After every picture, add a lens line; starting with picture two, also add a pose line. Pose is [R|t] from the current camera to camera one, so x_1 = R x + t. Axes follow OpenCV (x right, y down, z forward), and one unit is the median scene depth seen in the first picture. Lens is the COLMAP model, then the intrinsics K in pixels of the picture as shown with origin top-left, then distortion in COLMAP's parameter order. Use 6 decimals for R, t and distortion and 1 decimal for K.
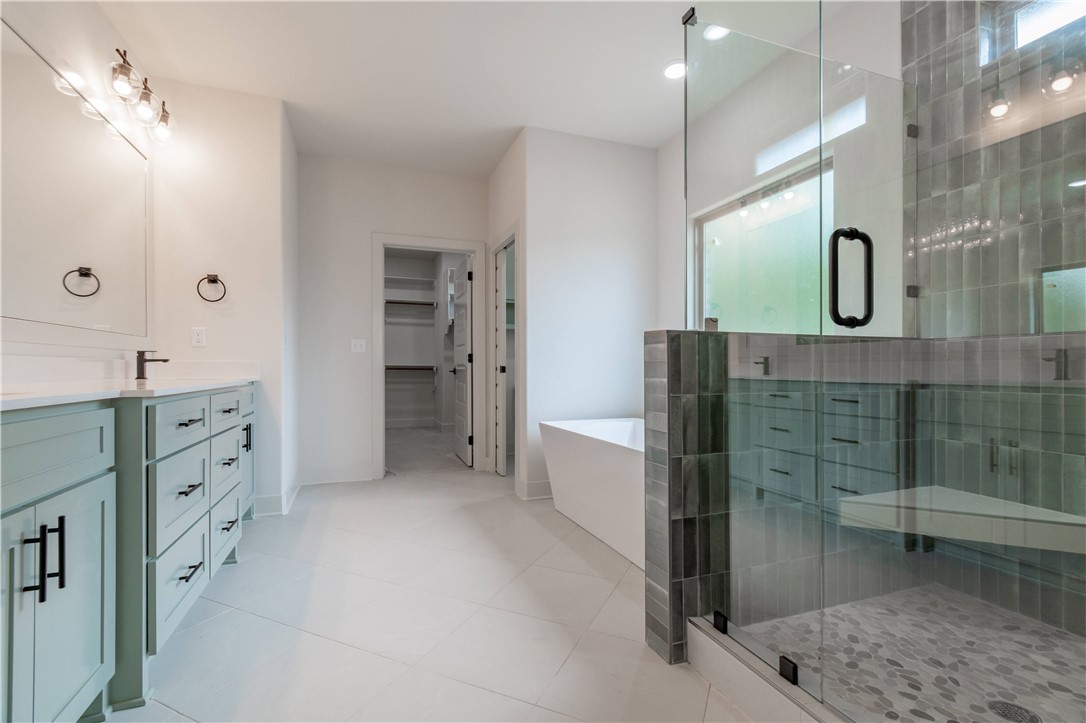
lens RADIAL K [[488.1, 0, 542.9], [0, 488.1, 365.6], [0, 0, 1]] dist [0.005171, 0.000673]
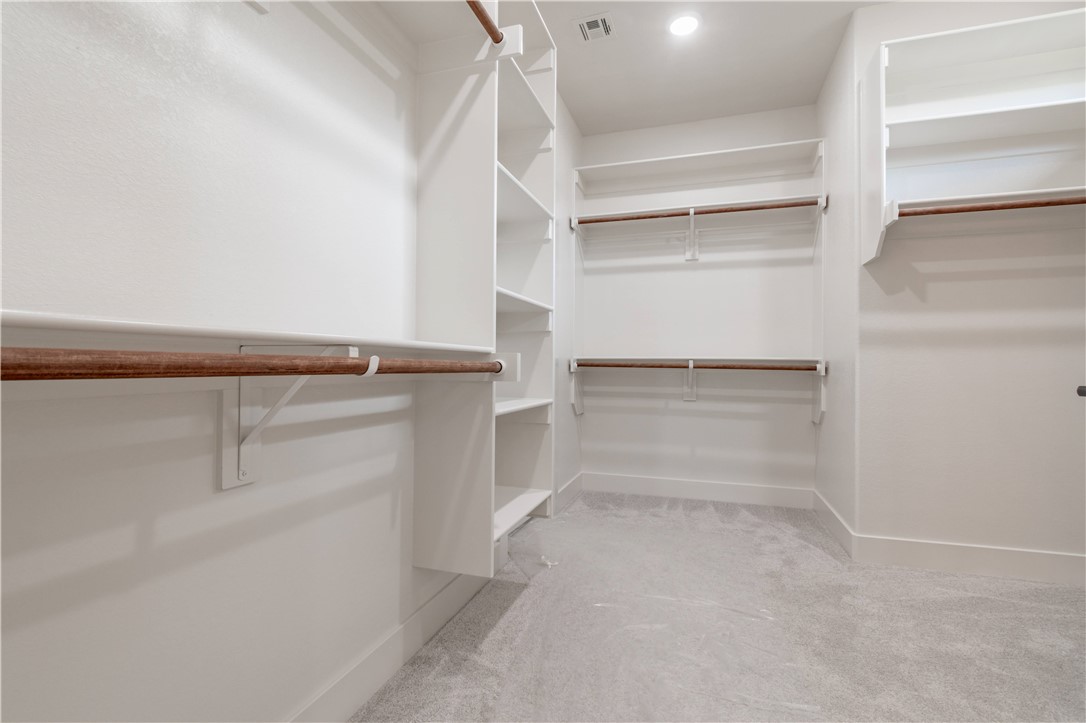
lens RADIAL K [[488.1, 0, 543.1], [0, 488.1, 360.9], [0, 0, 1]] dist [0.005171, 0.000673]
pose [[0.786922, 0.003241, -0.617045, -0.115101], [-0.000189, 0.999987, 0.005011, -0.000176], [0.617053, -0.003826, 0.786912, 0.414869]]
